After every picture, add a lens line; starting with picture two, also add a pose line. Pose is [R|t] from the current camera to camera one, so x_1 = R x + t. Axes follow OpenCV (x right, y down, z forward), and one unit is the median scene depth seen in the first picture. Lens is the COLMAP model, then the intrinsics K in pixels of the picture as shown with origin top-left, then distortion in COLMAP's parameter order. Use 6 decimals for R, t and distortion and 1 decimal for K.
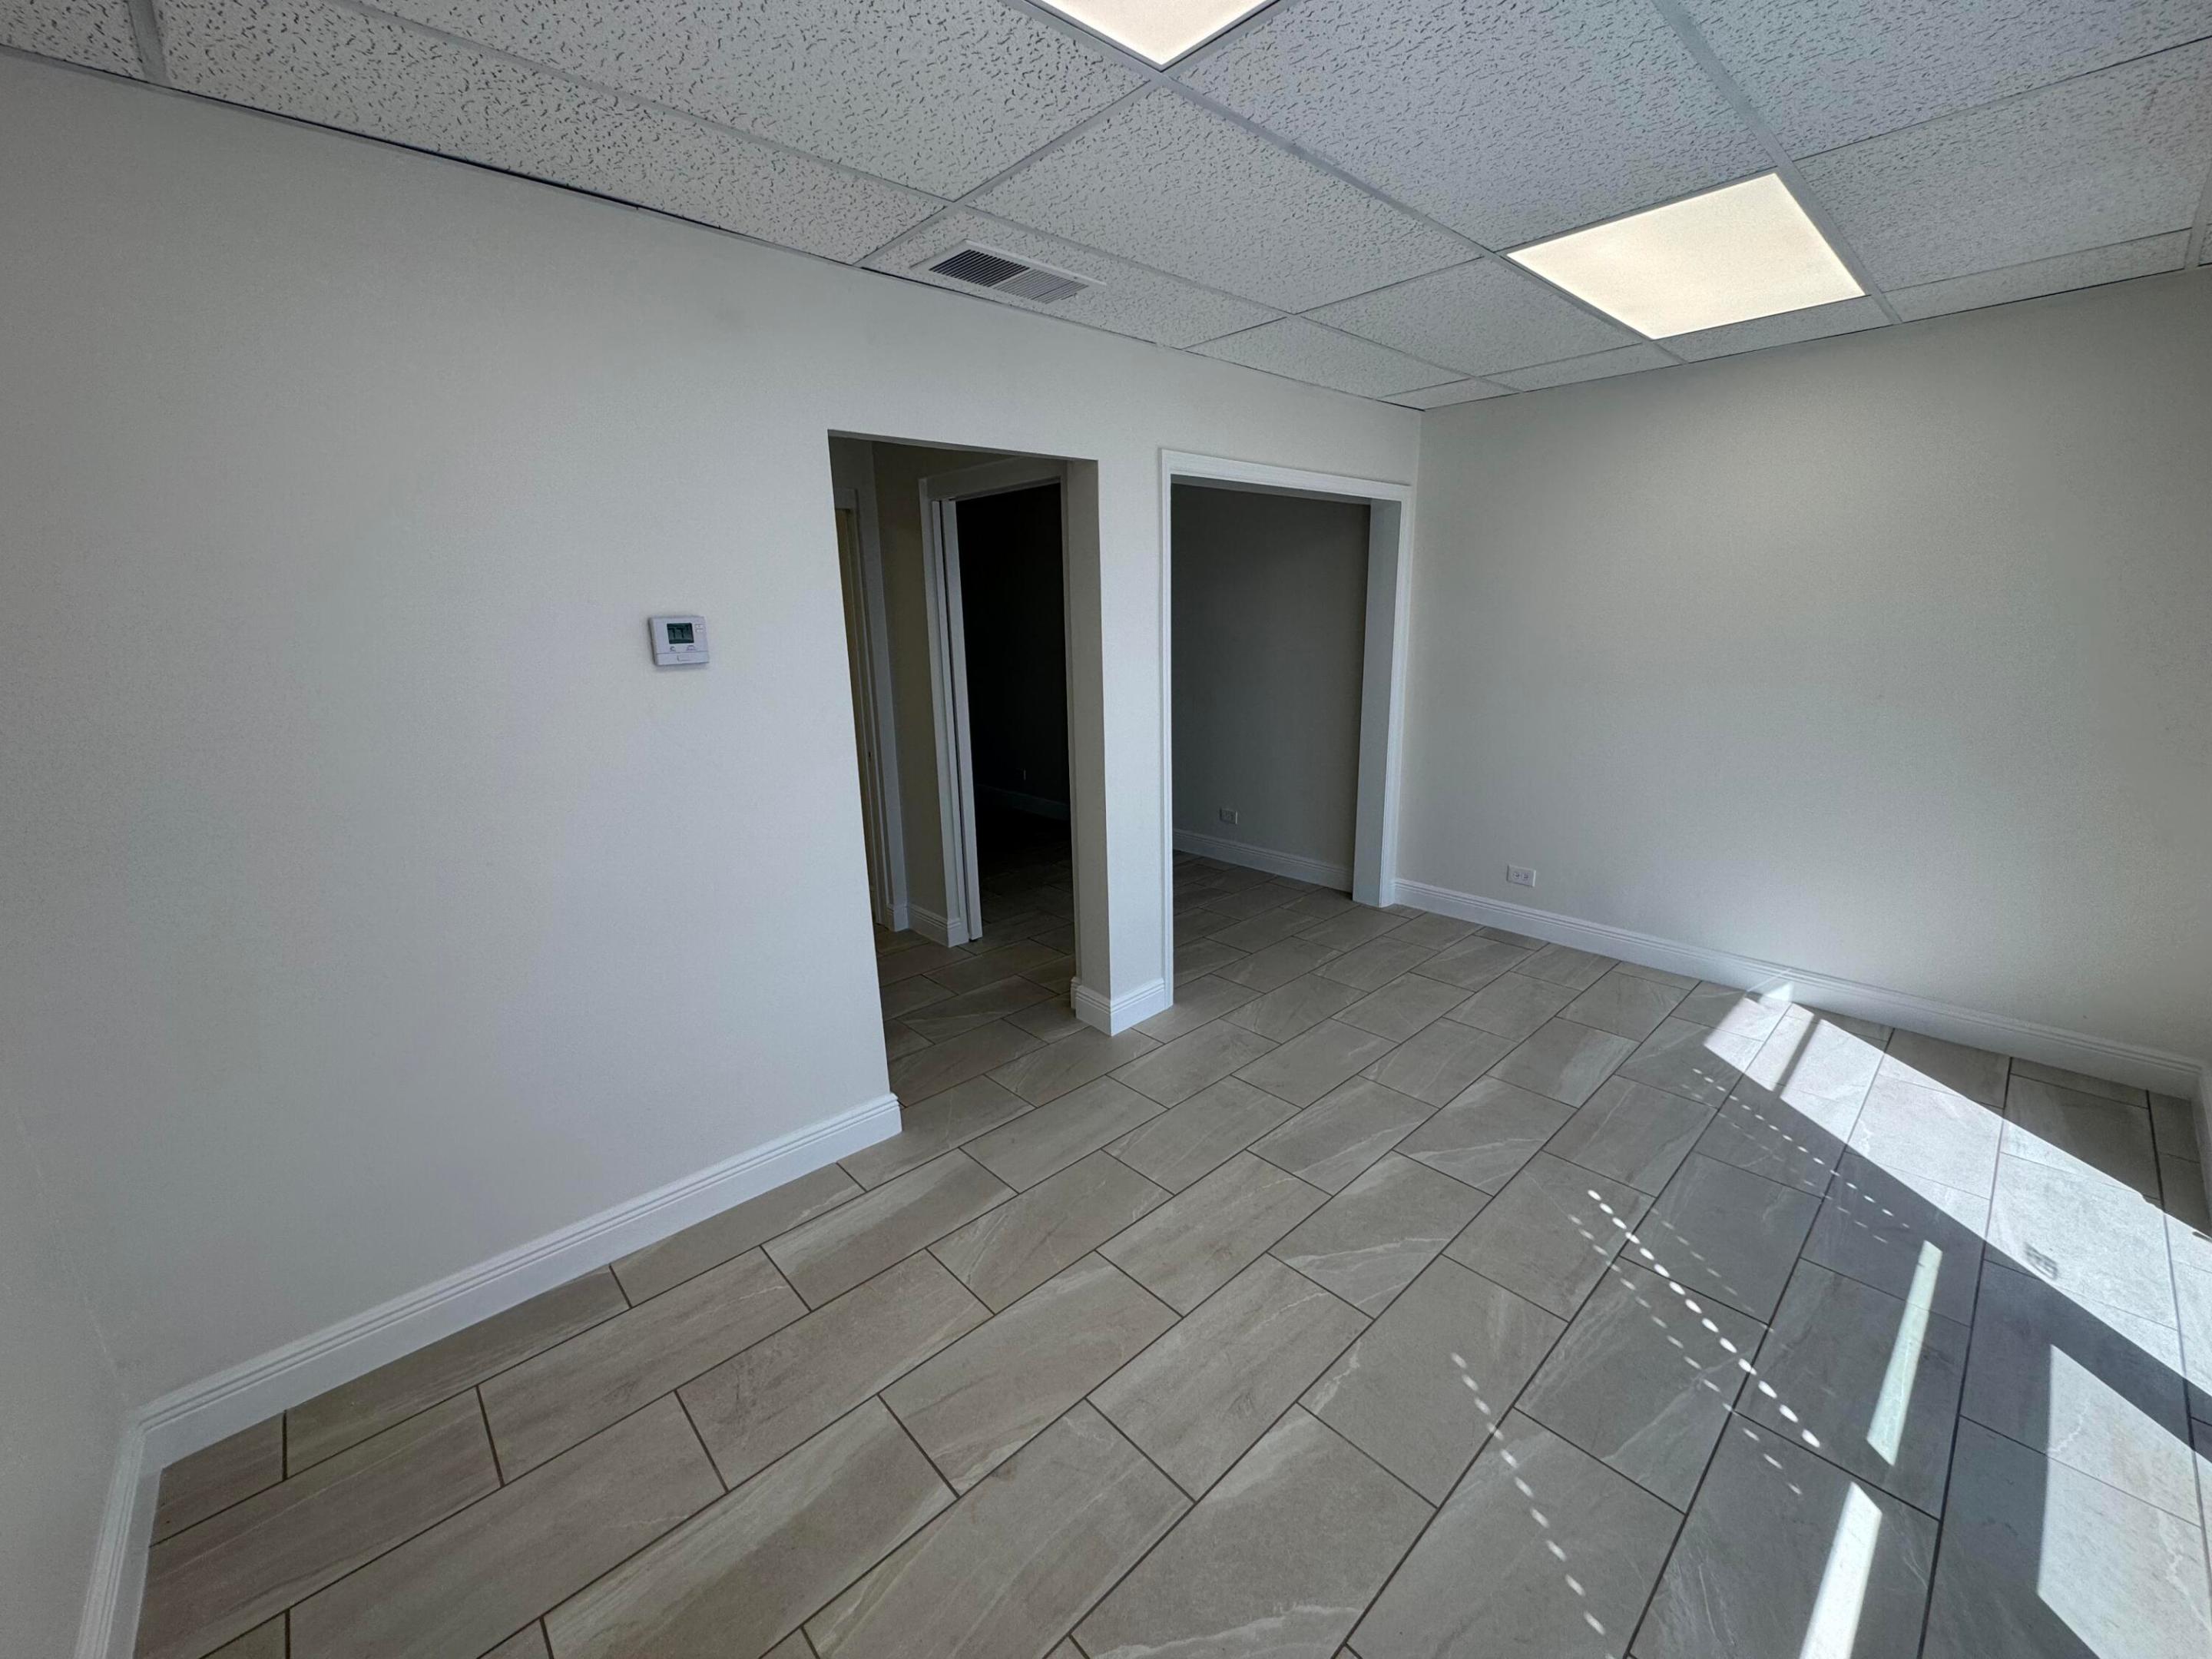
lens RADIAL K [[883.3, 0, 1108.0], [0, 883.3, 827.4], [0, 0, 1]] dist [-0.001970, 0.000780]
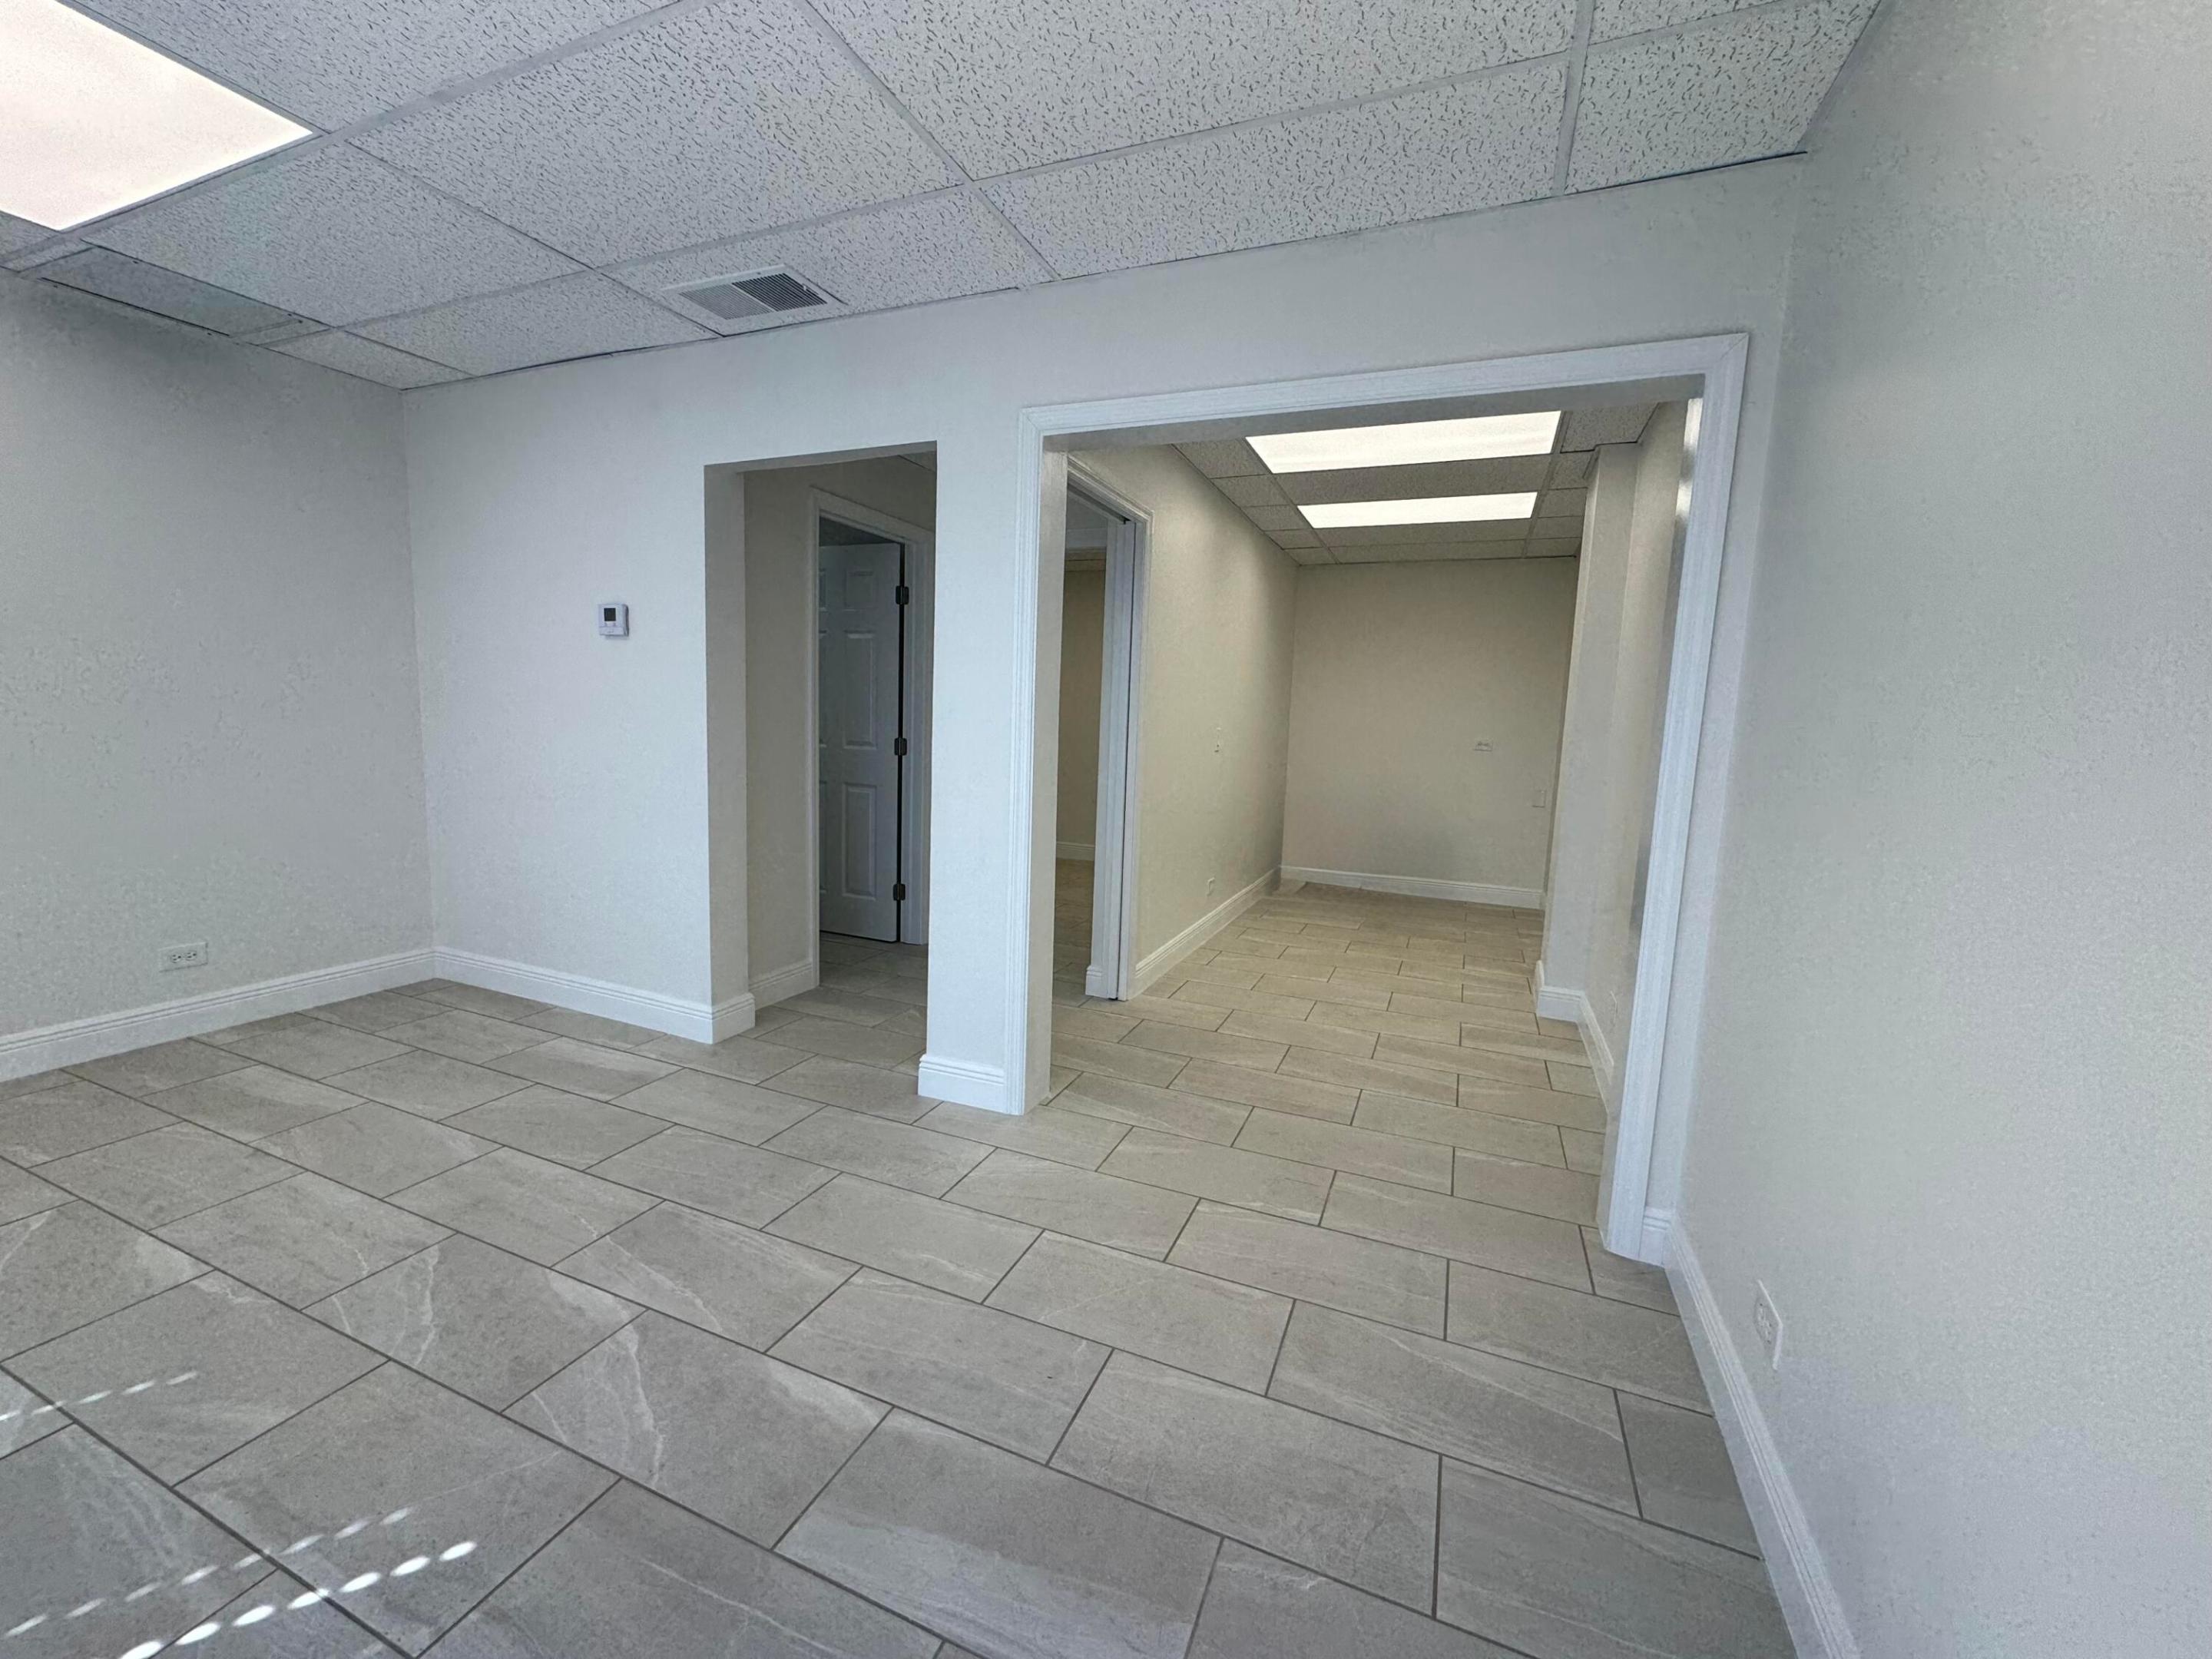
lens RADIAL K [[883.3, 0, 1102.6], [0, 883.3, 821.5], [0, 0, 1]] dist [-0.001970, 0.000780]
pose [[0.411267, 0.150914, -0.898935, 1.249910], [-0.270643, 0.961942, 0.037672, -0.155131], [0.870409, 0.227797, 0.436459, 1.107761]]
